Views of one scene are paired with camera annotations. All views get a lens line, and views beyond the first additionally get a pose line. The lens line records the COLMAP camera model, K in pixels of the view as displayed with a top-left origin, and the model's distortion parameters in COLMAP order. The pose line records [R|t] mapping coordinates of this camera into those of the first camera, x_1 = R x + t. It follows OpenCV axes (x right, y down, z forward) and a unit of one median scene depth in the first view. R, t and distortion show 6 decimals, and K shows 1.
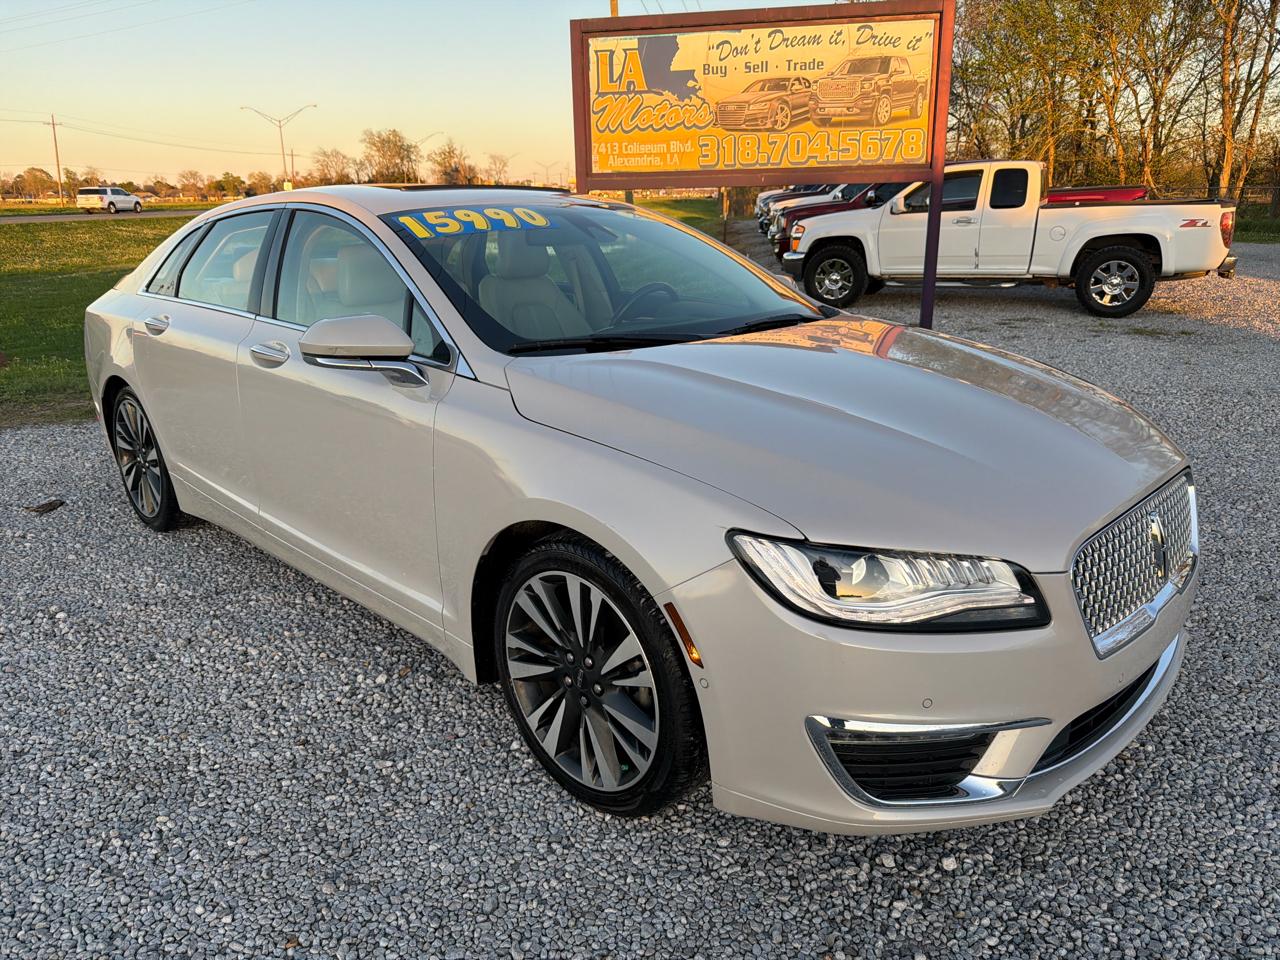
lens RADIAL K [[925.9, 0, 658.2], [0, 925.9, 465.4], [0, 0, 1]] dist [-0.003598, -0.008268]
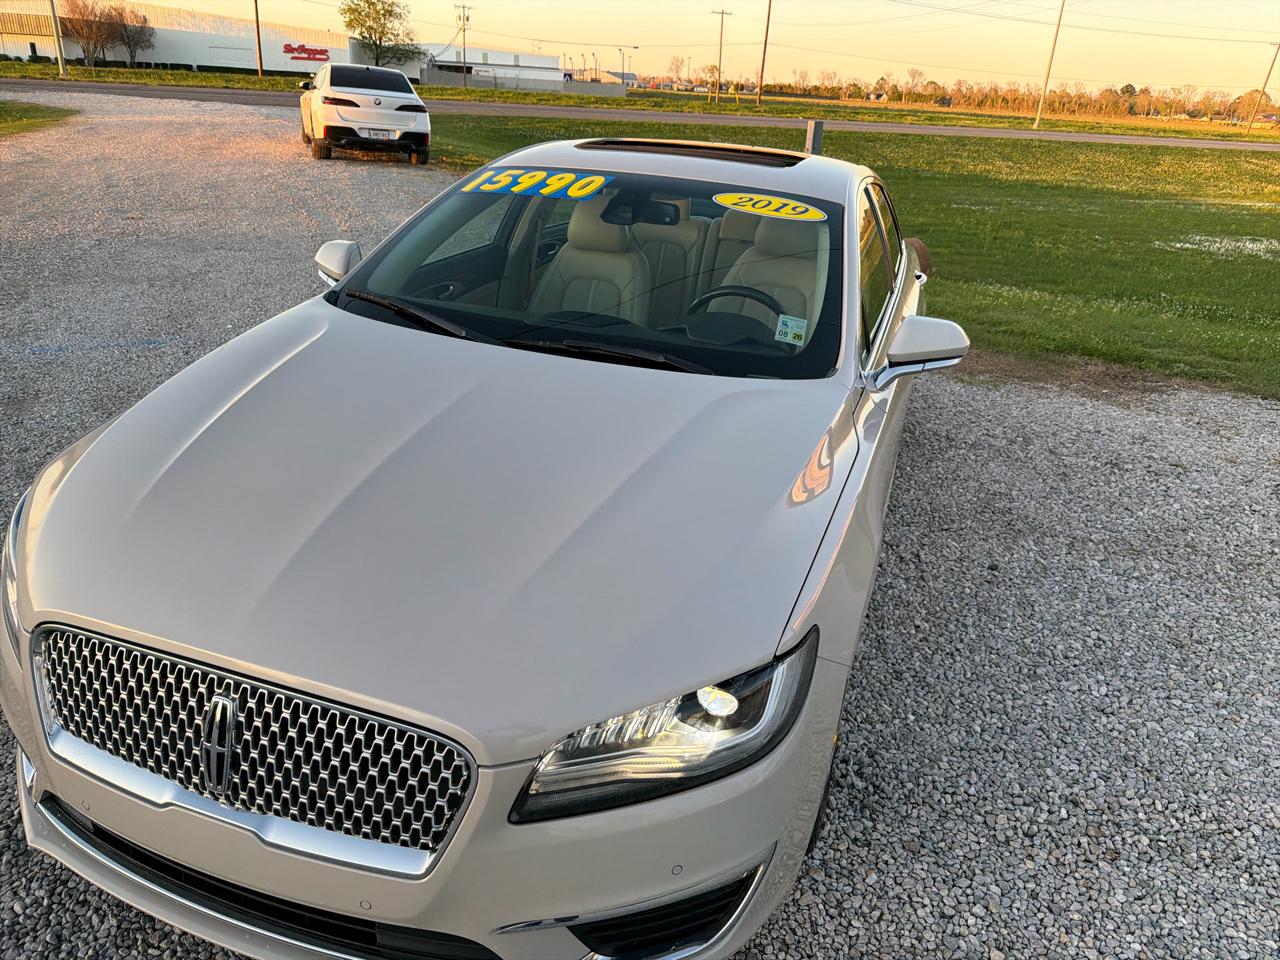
lens RADIAL K [[925.9, 0, 646.4], [0, 925.9, 470.7], [0, 0, 1]] dist [-0.003598, -0.008268]
pose [[0.420137, 0.376542, -0.825652, 0.294882], [-0.309349, 0.914779, 0.259775, -0.096992], [0.853105, 0.146274, 0.500815, 0.221476]]
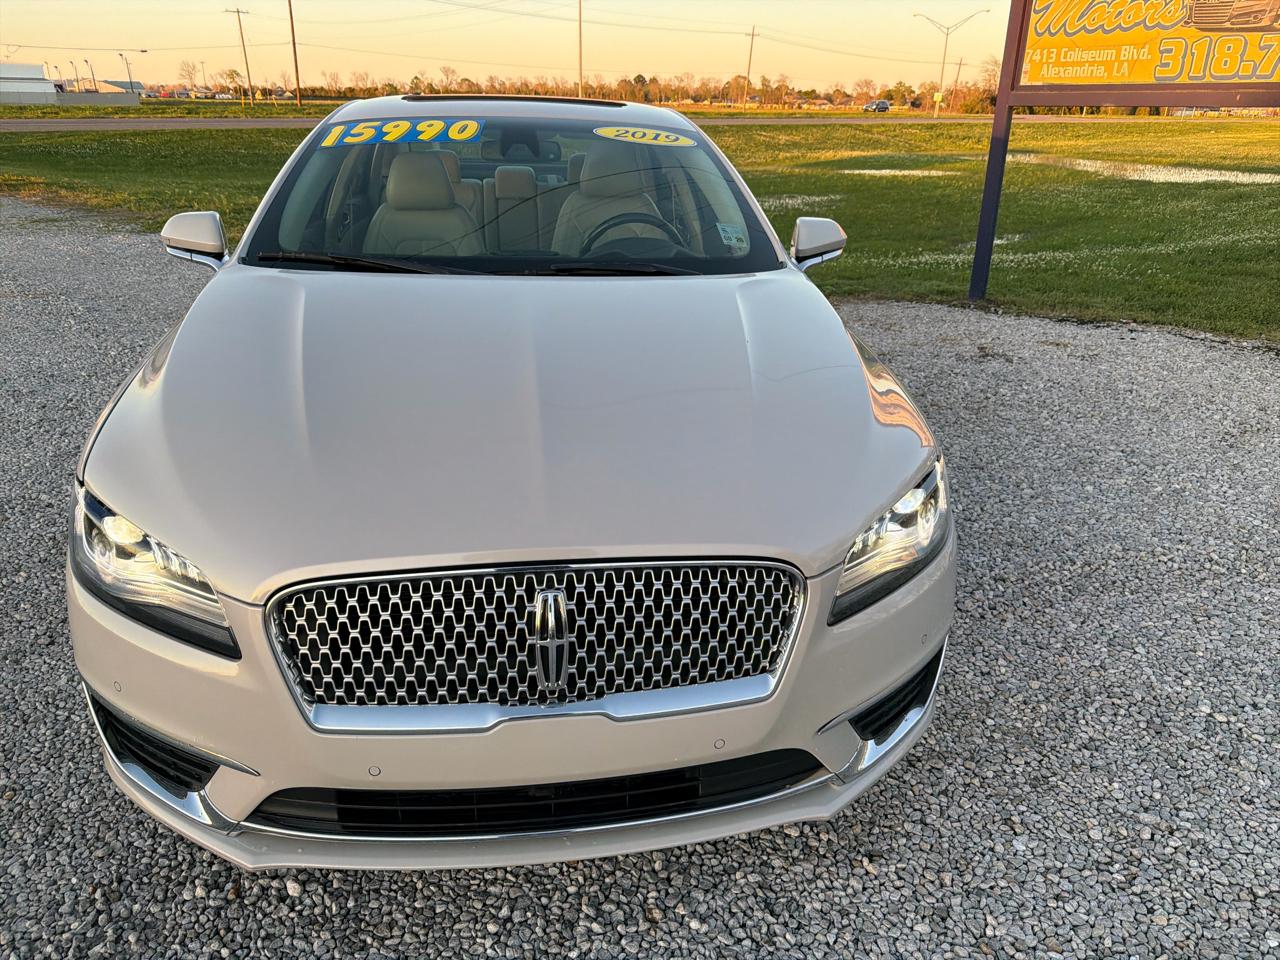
lens RADIAL K [[925.9, 0, 657.9], [0, 925.9, 477.4], [0, 0, 1]] dist [-0.003598, -0.008268]
pose [[0.787350, 0.248750, -0.564095, 0.241009], [-0.193123, 0.968450, 0.157503, -0.039085], [0.585477, -0.015071, 0.810549, 0.118476]]
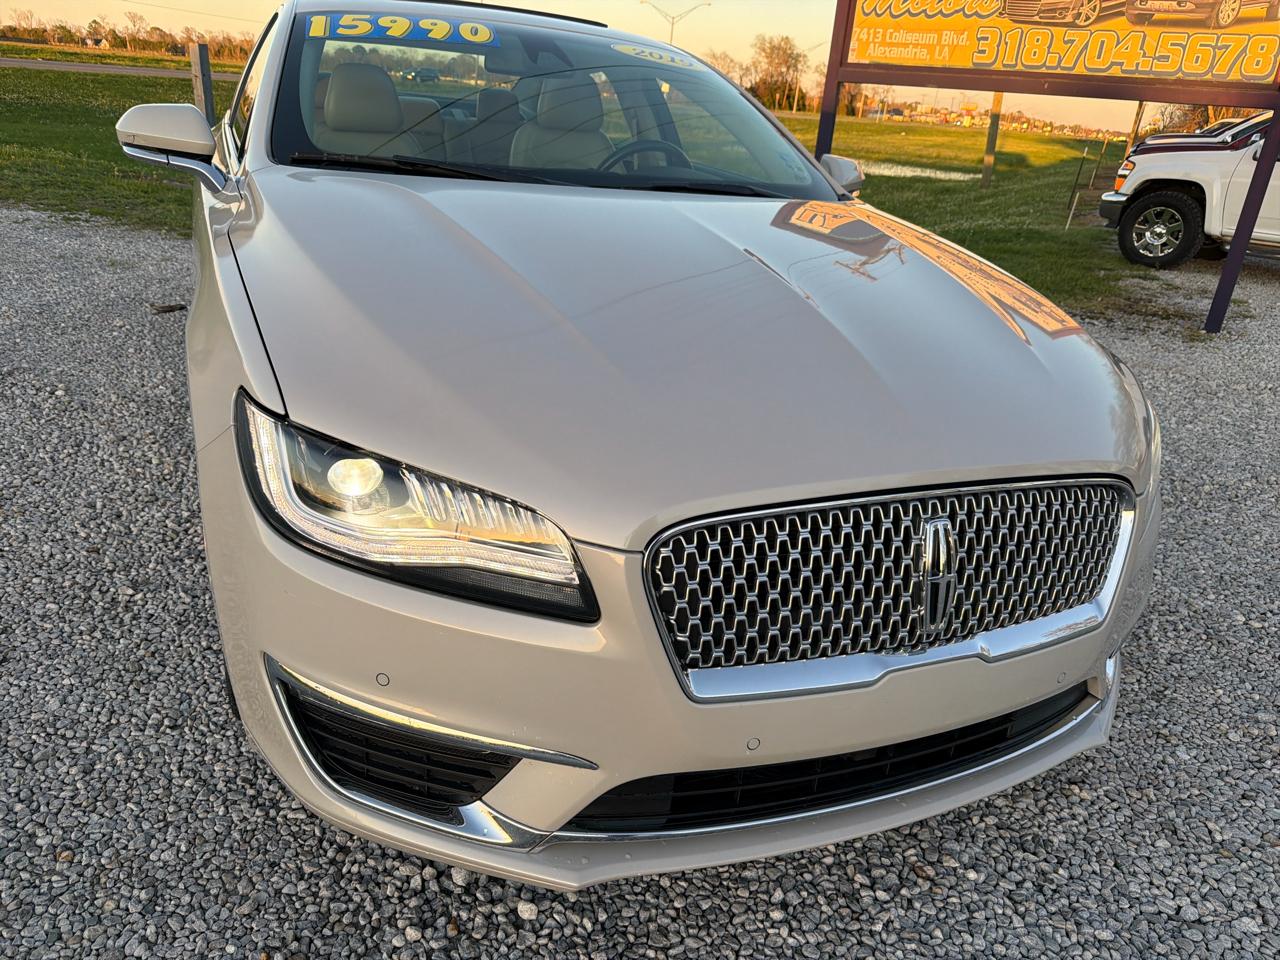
lens RADIAL K [[925.9, 0, 649.0], [0, 925.9, 481.2], [0, 0, 1]] dist [-0.003598, -0.008268]
pose [[0.918313, 0.225459, -0.325377, 0.135841], [-0.193715, 0.972761, 0.127318, -0.002772], [0.345219, -0.053887, 0.936974, 0.087663]]
